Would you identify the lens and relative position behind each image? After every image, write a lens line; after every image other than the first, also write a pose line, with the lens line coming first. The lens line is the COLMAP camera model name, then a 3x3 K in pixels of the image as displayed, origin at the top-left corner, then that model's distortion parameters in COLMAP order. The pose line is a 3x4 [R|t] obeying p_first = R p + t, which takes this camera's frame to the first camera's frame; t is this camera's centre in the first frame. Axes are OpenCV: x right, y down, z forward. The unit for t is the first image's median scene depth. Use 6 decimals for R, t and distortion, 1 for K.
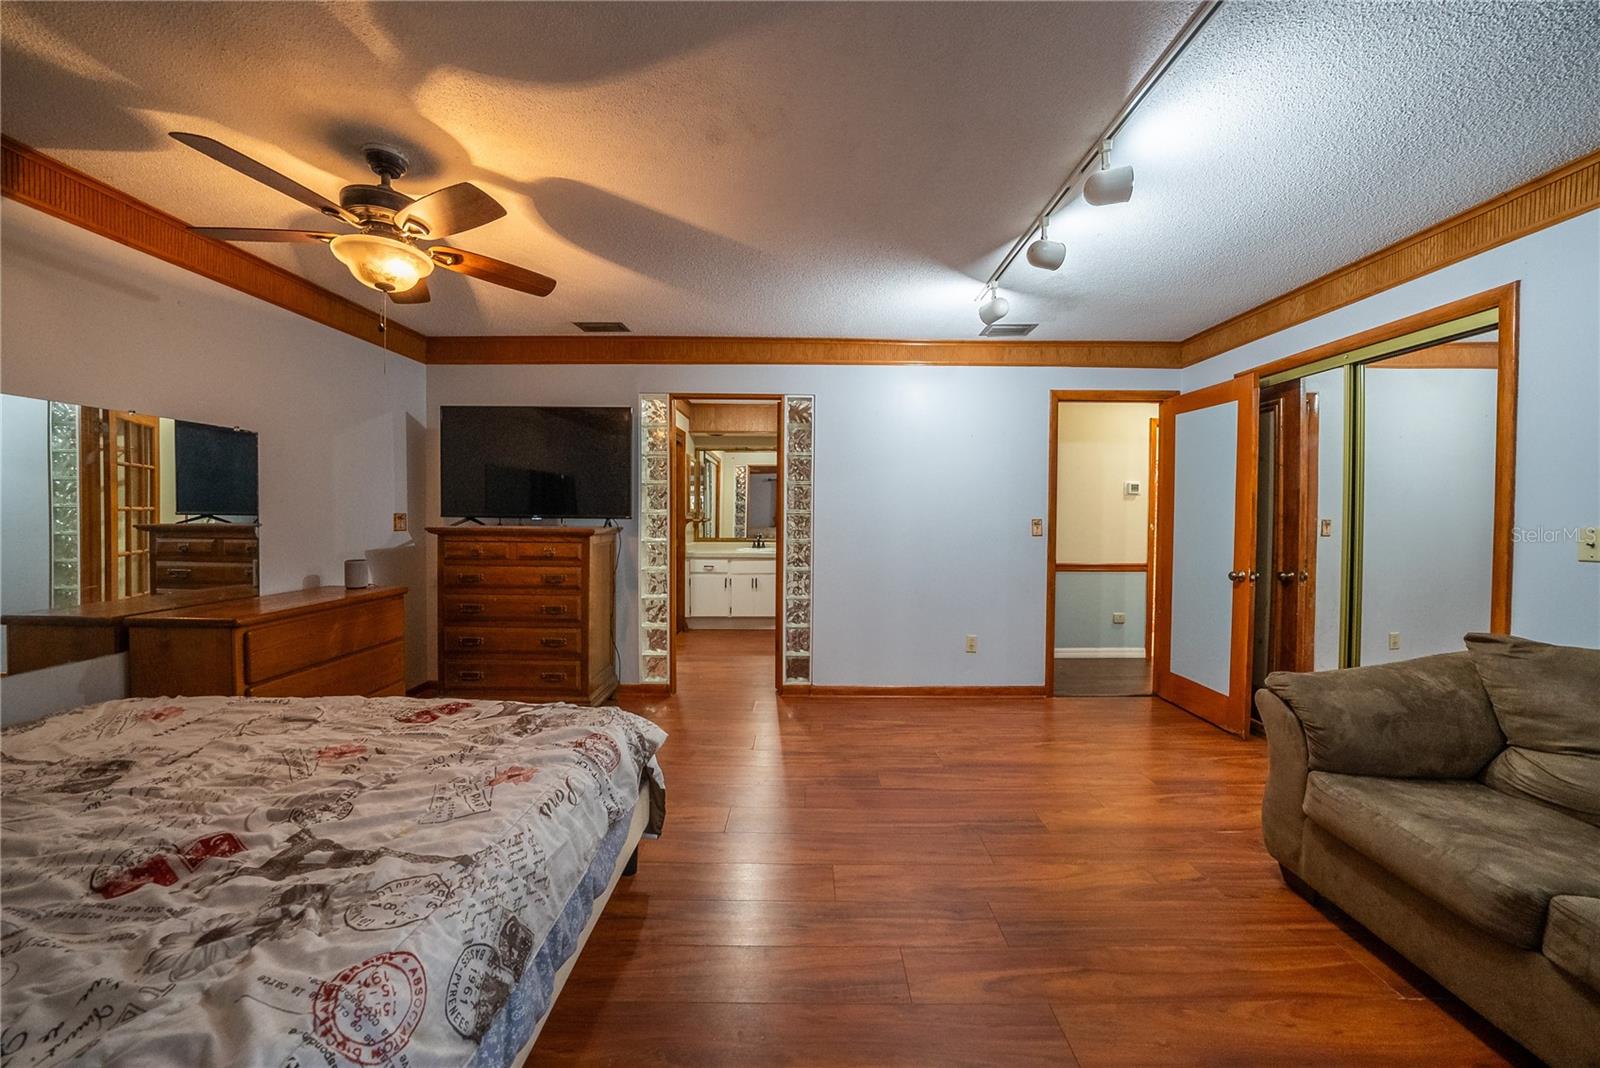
lens RADIAL K [[564.3, 0, 803.0], [0, 564.3, 526.7], [0, 0, 1]] dist [-0.028094, 0.004608]
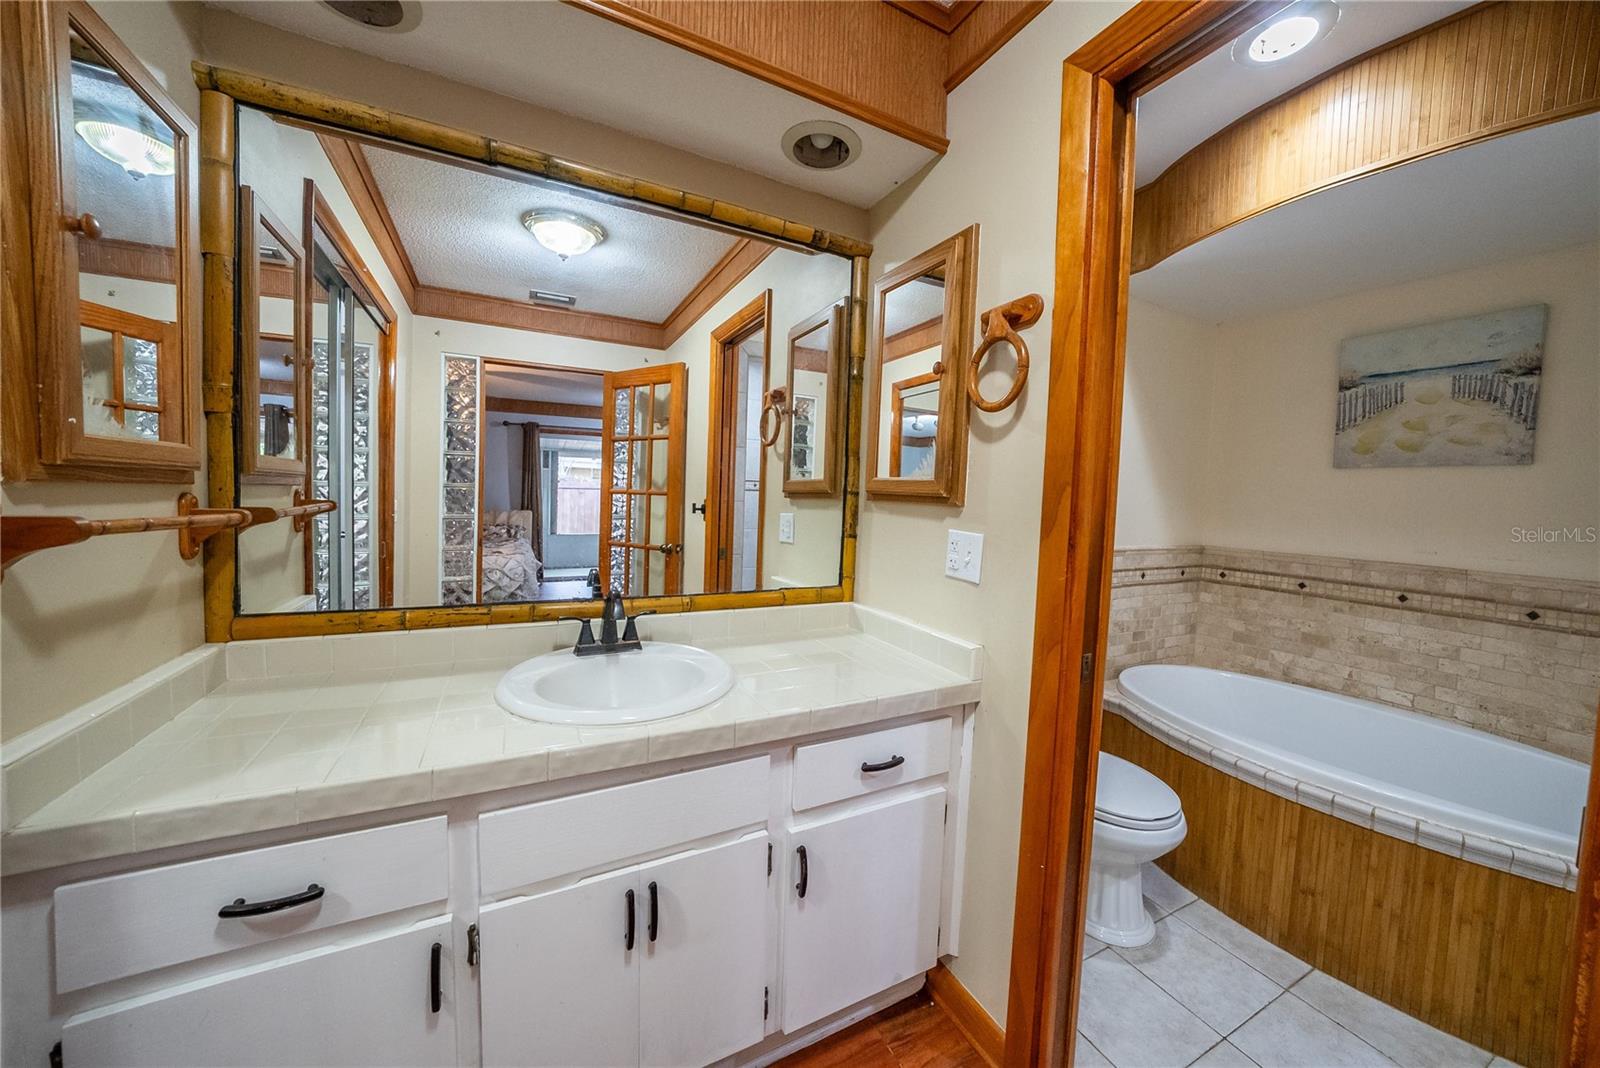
lens RADIAL K [[564.3, 0, 808.5], [0, 564.3, 527.6], [0, 0, 1]] dist [-0.028094, 0.004608]
pose [[0.886349, -0.003414, 0.463005, -0.213691], [-0.018346, 0.998929, 0.042486, -0.035626], [-0.462654, -0.046152, 0.885337, 1.529838]]
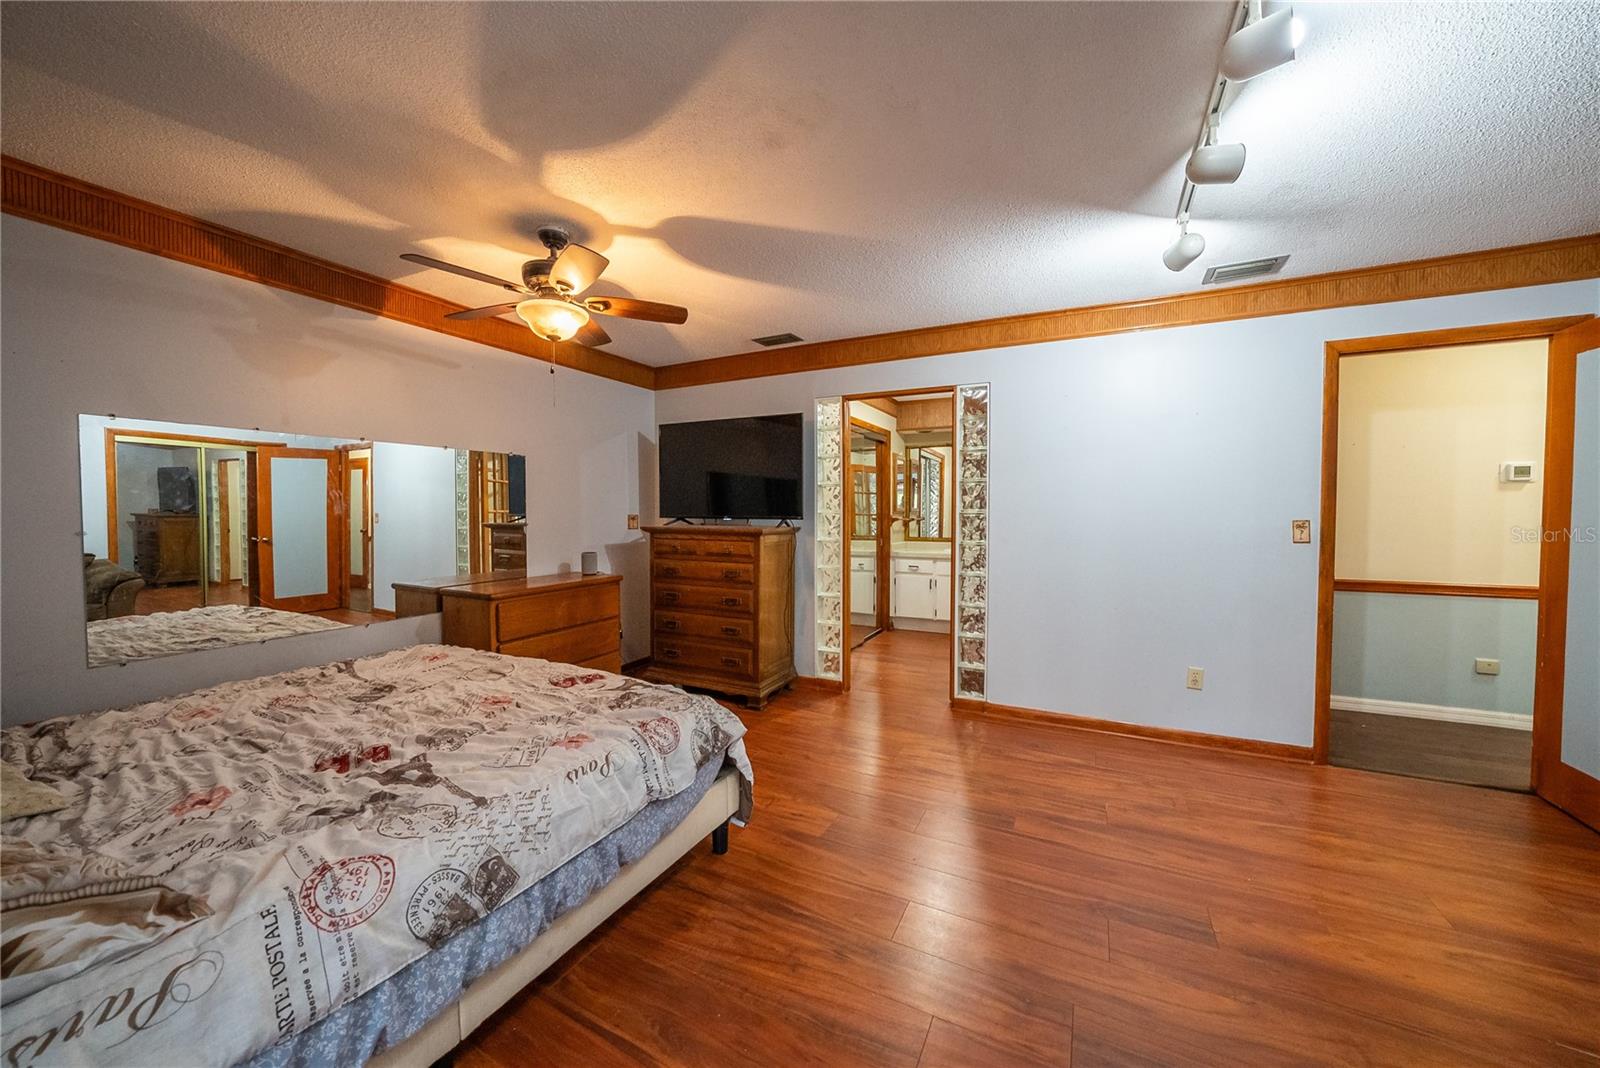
lens RADIAL K [[564.3, 0, 802.0], [0, 564.3, 526.5], [0, 0, 1]] dist [-0.028094, 0.004608]
pose [[0.891933, 0.006416, -0.452122, 0.187467], [-0.004057, 0.999973, 0.006188, -0.007894], [0.452150, -0.003685, 0.891934, 0.067891]]
